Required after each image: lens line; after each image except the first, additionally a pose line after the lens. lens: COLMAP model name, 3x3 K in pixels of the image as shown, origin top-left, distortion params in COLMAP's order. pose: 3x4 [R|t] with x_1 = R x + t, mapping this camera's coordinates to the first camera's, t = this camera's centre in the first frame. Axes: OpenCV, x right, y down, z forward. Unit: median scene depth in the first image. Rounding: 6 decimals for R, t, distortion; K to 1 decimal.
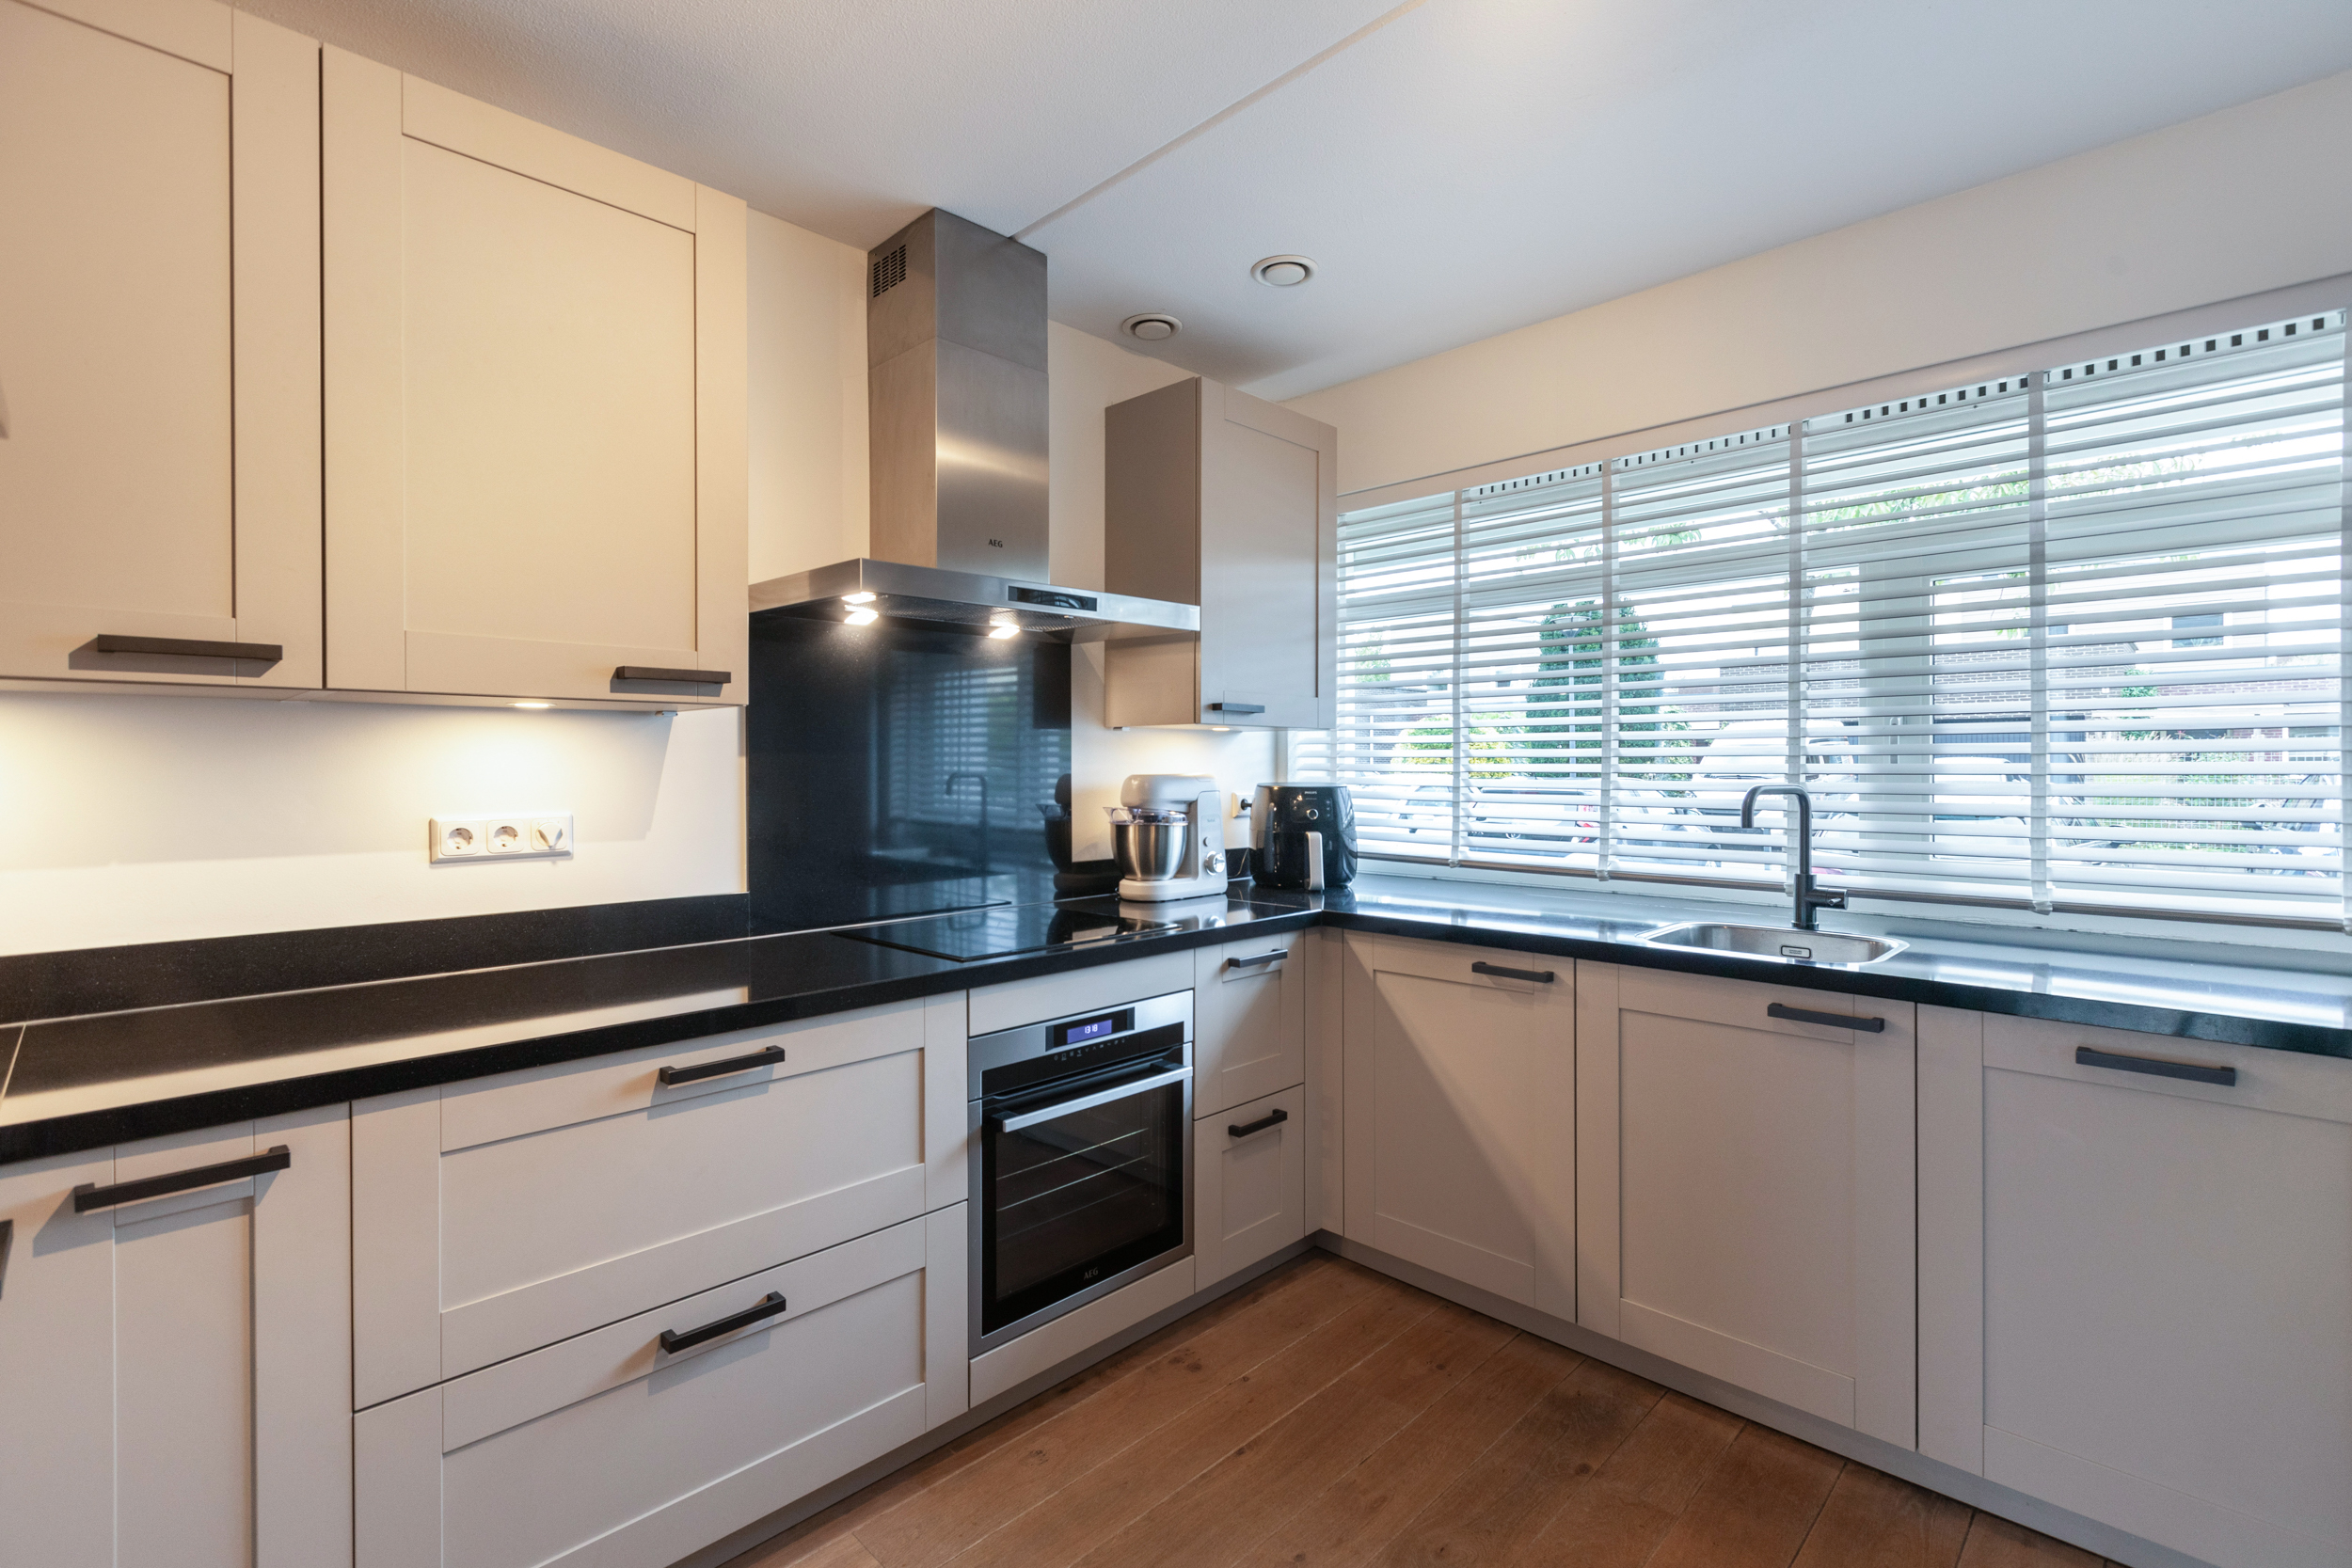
lens RADIAL K [[1054.2, 0, 1178.4], [0, 1054.2, 775.4], [0, 0, 1]] dist [0.002632, 0.000360]
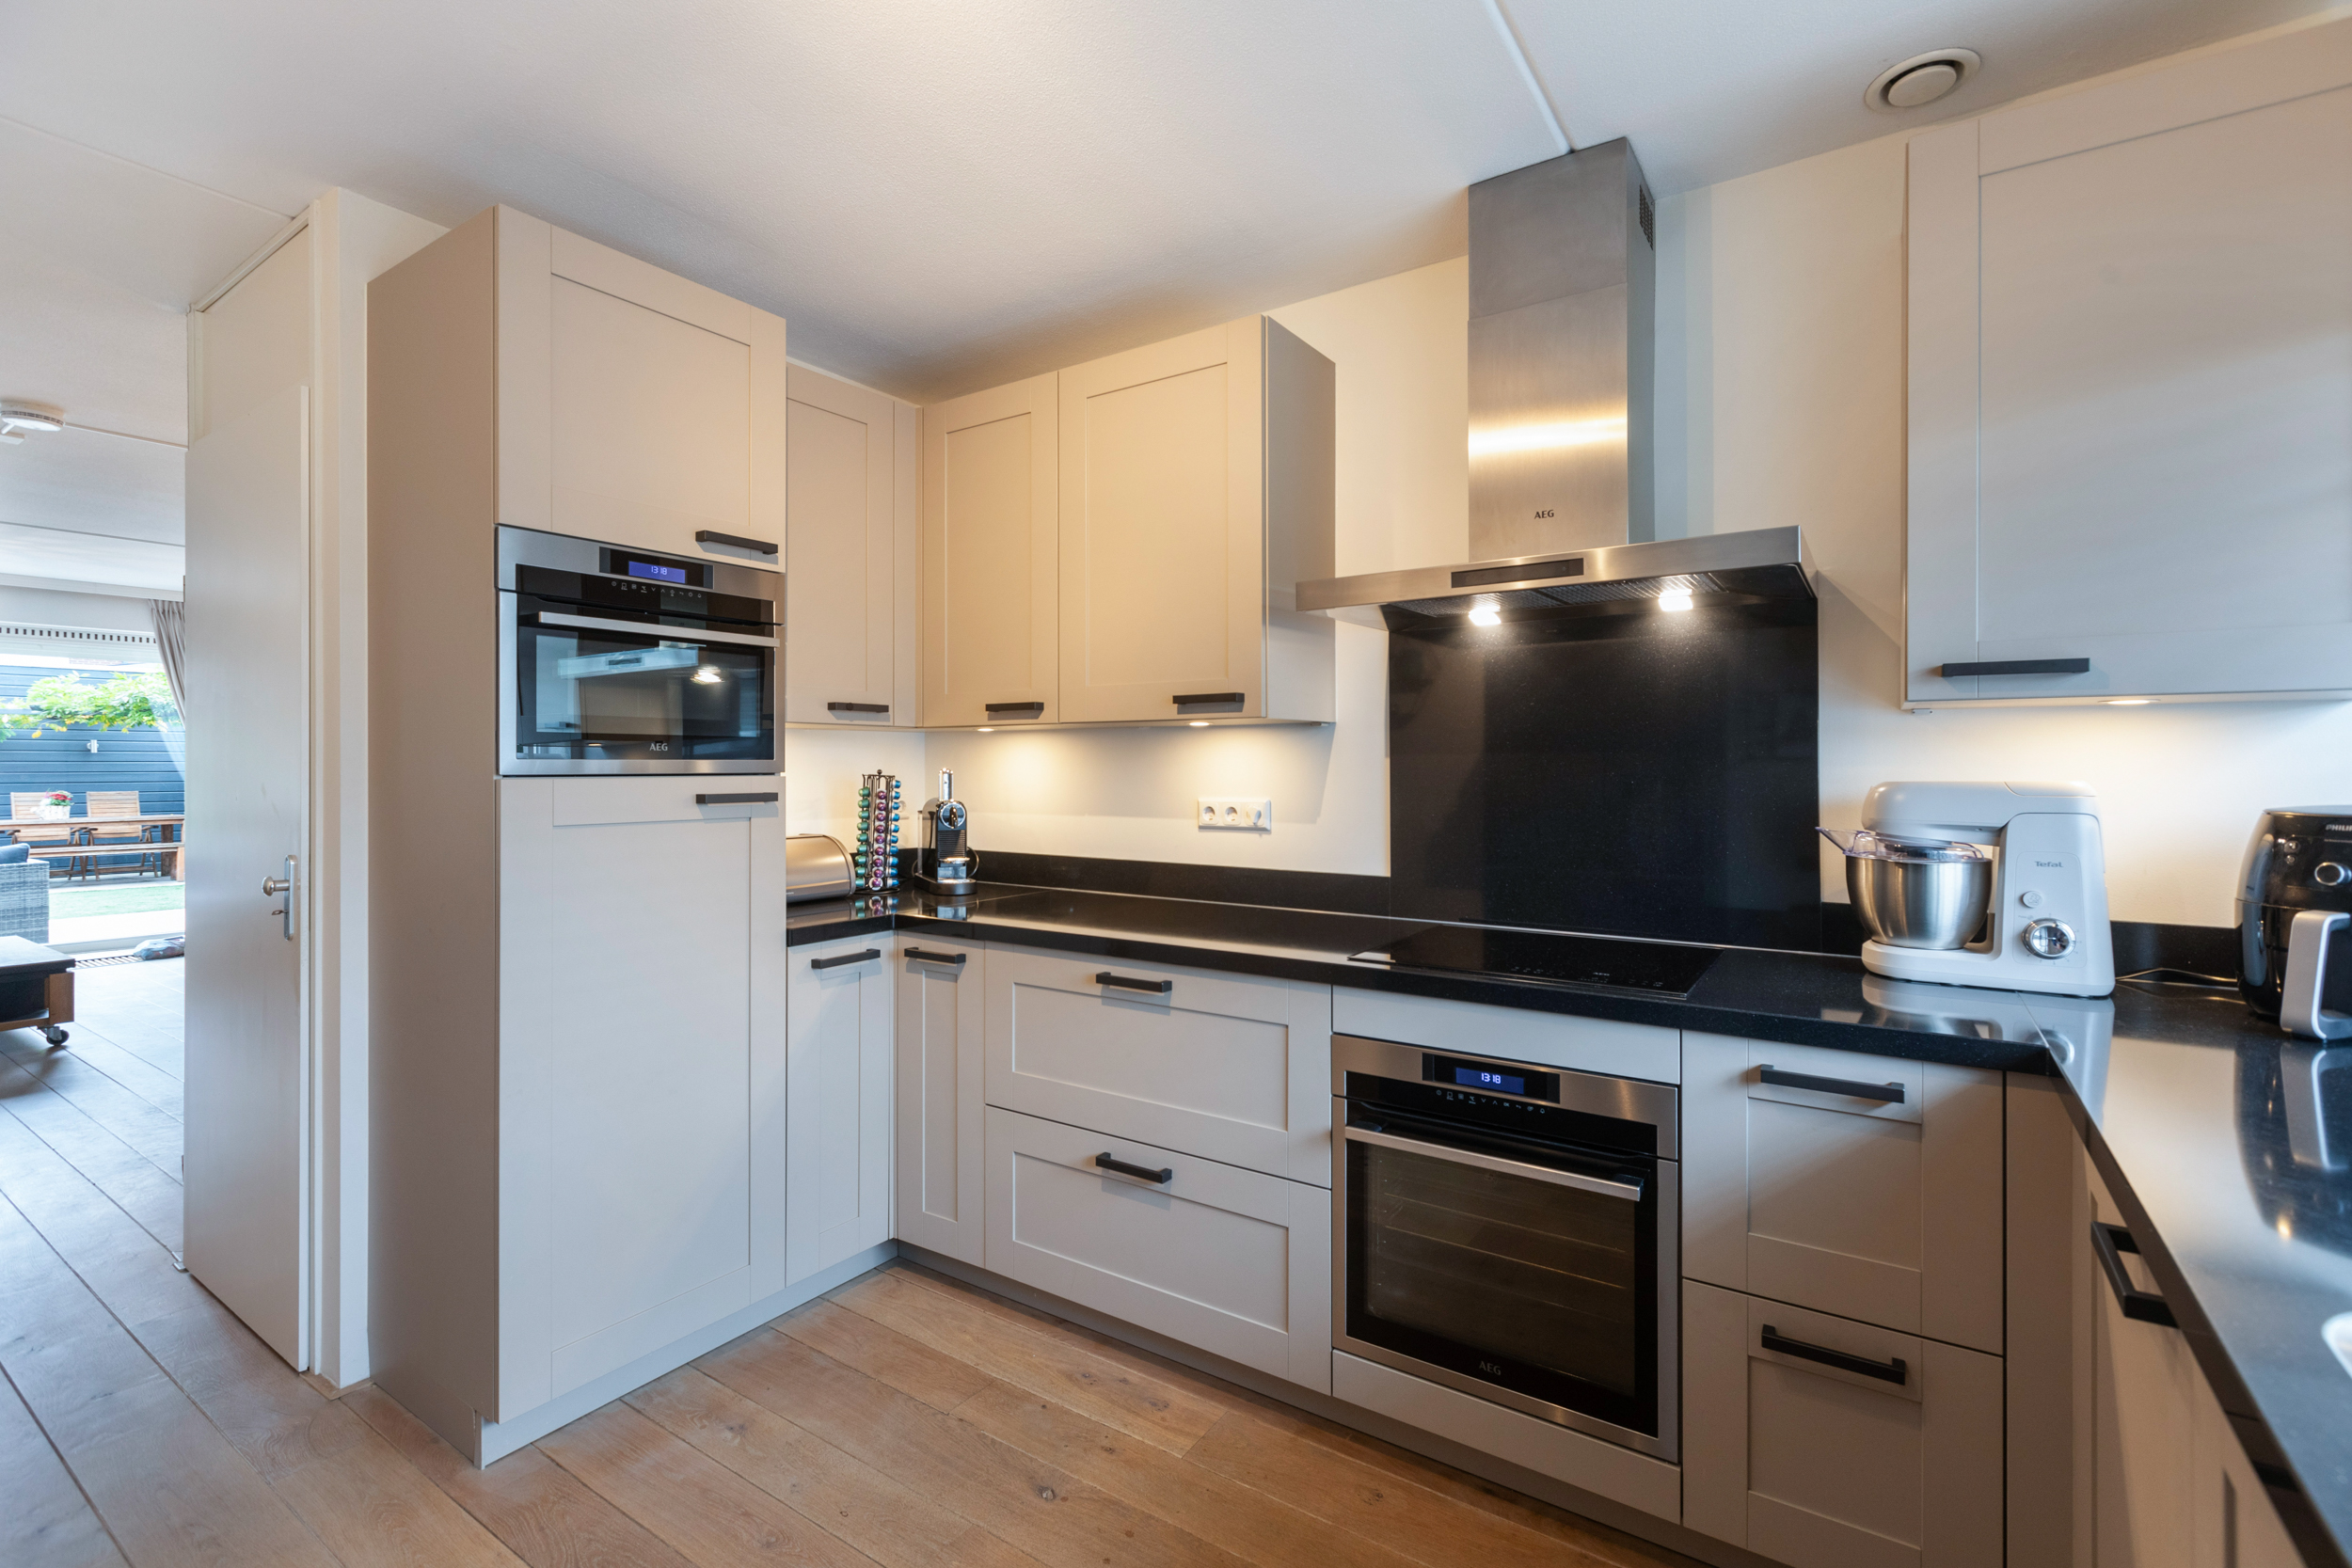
lens RADIAL K [[1057.7, 0, 1179.1], [0, 1057.7, 767.9], [0, 0, 1]] dist [0.002161, 0.000162]
pose [[0.188344, 0.006758, -0.982080, 0.748508], [-0.010138, 0.999936, 0.004937, -0.011386], [0.982051, 0.009027, 0.188401, 0.630991]]
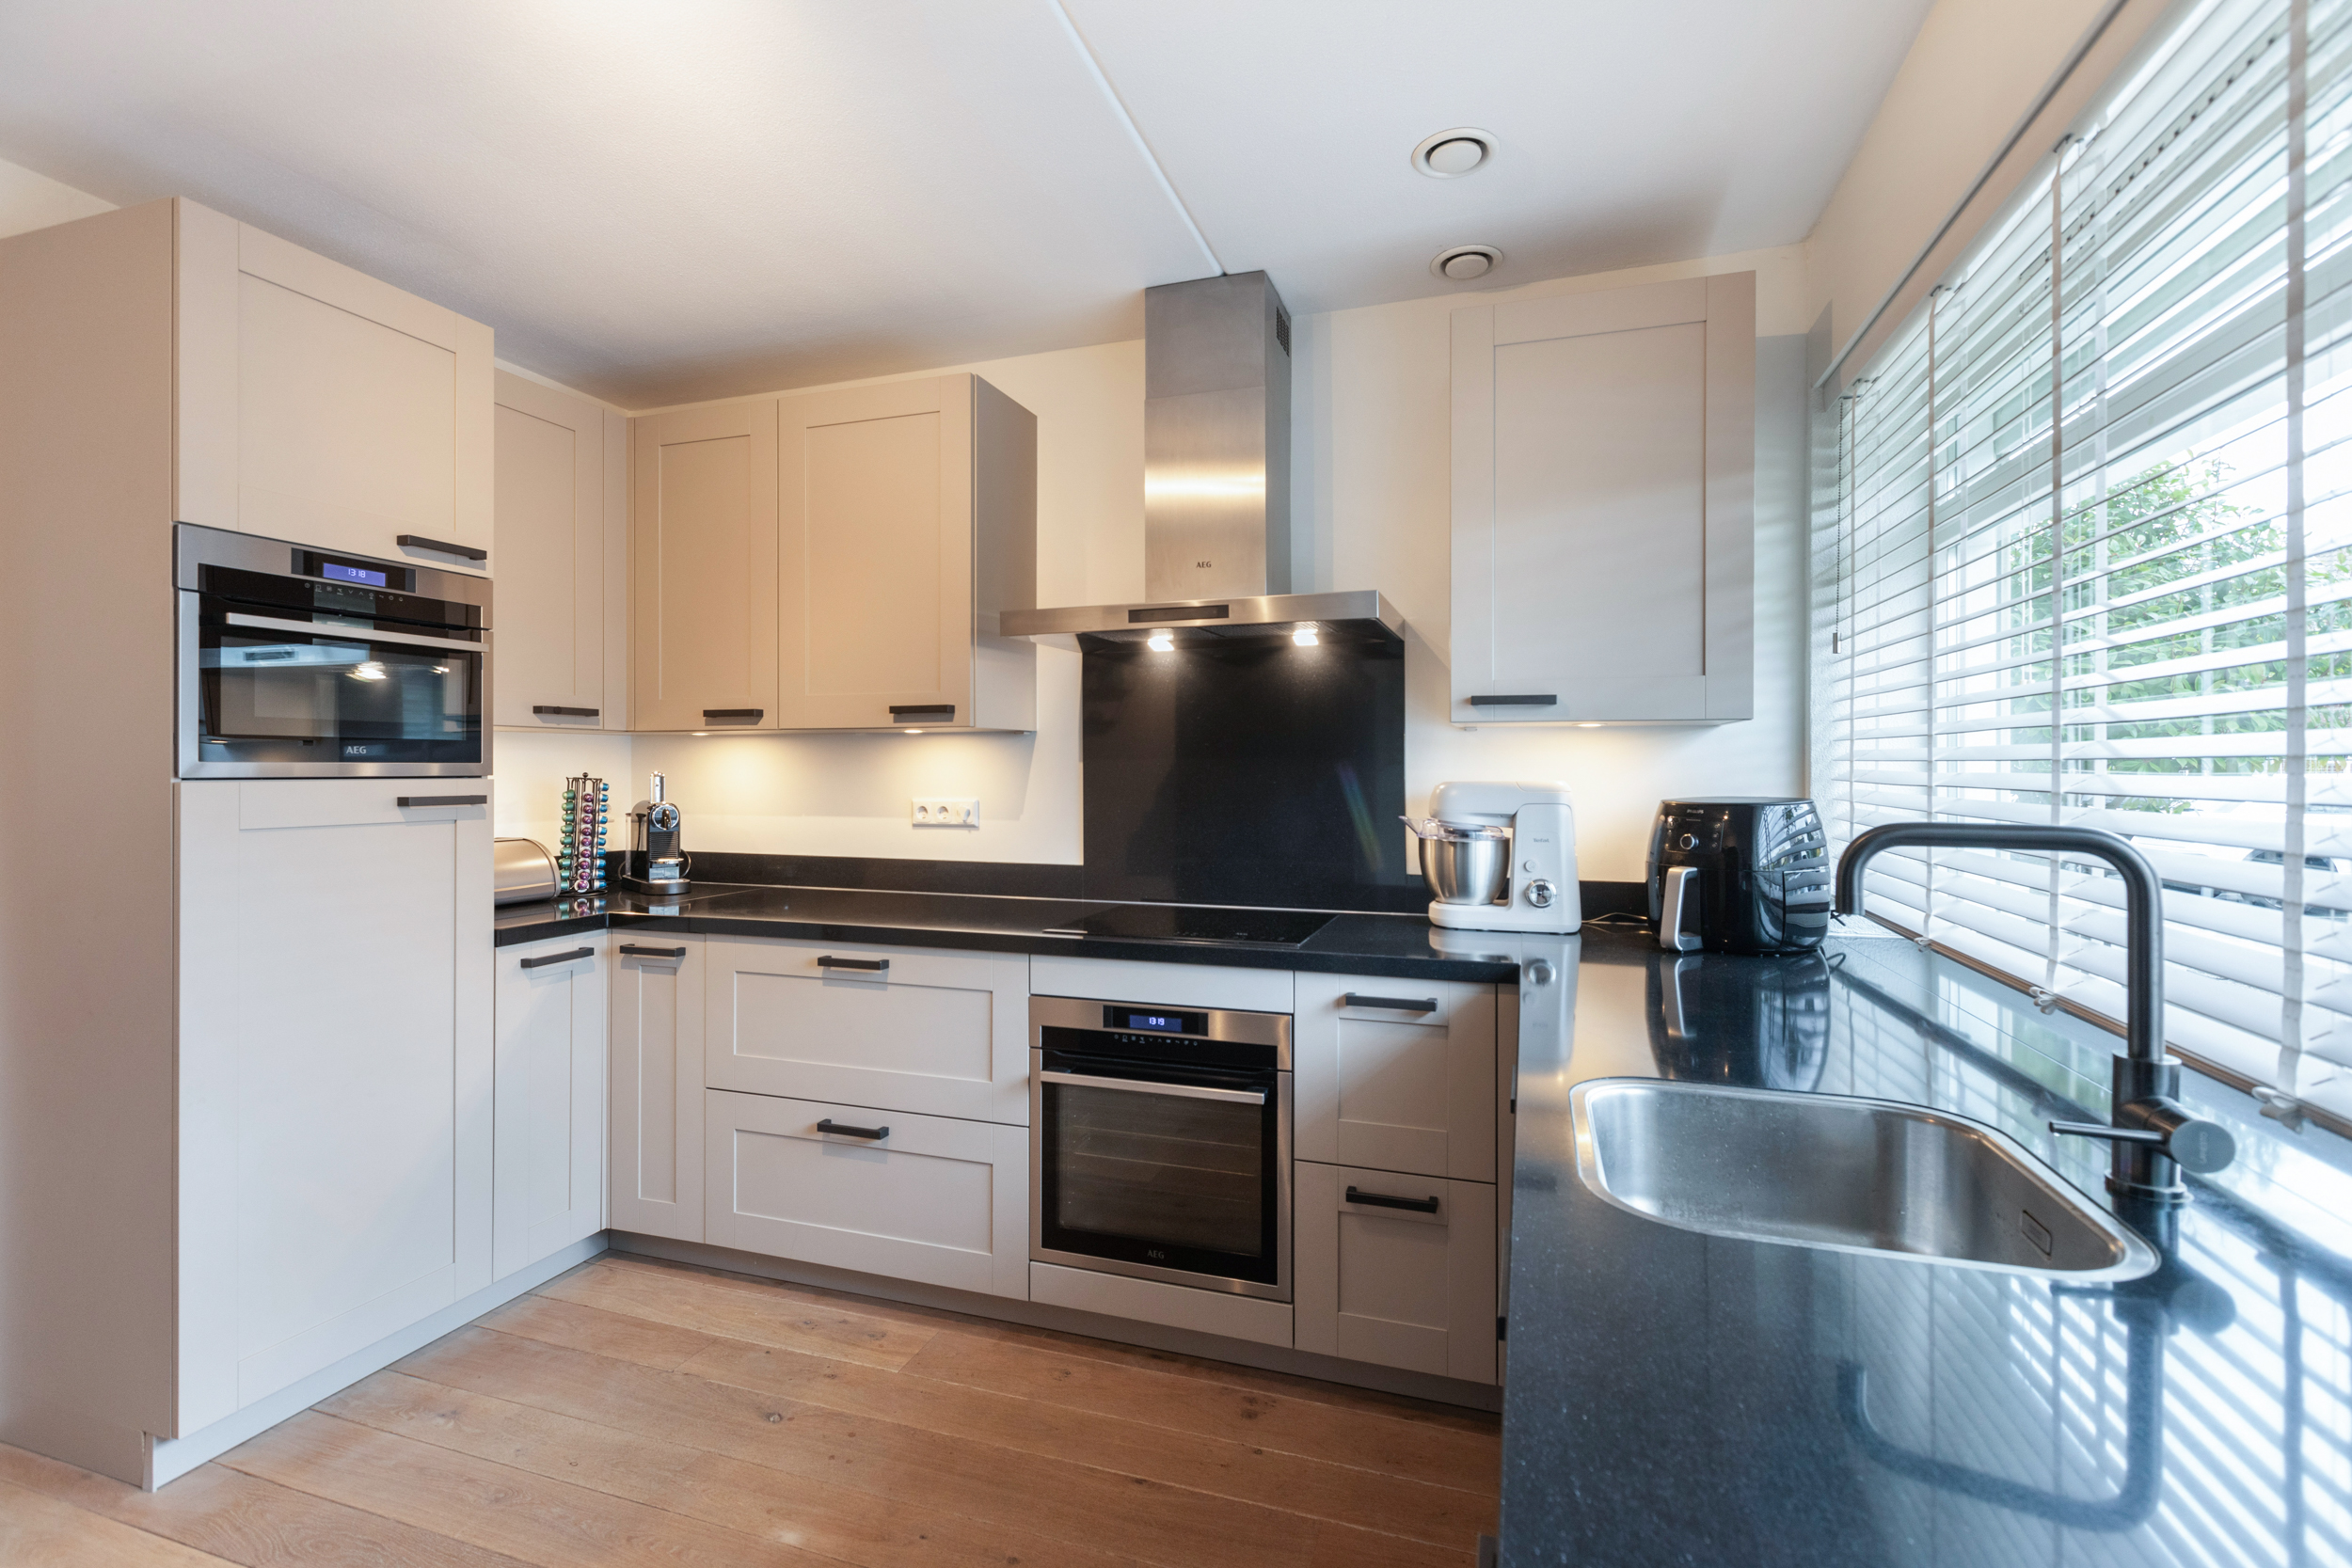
lens RADIAL K [[1057.7, 0, 1179.1], [0, 1057.7, 767.9], [0, 0, 1]] dist [0.002161, 0.000162]
pose [[0.442653, 0.004092, -0.896684, 0.930037], [-0.011541, 0.999933, -0.001135, -0.012171], [0.896619, 0.010851, 0.442670, 0.586340]]
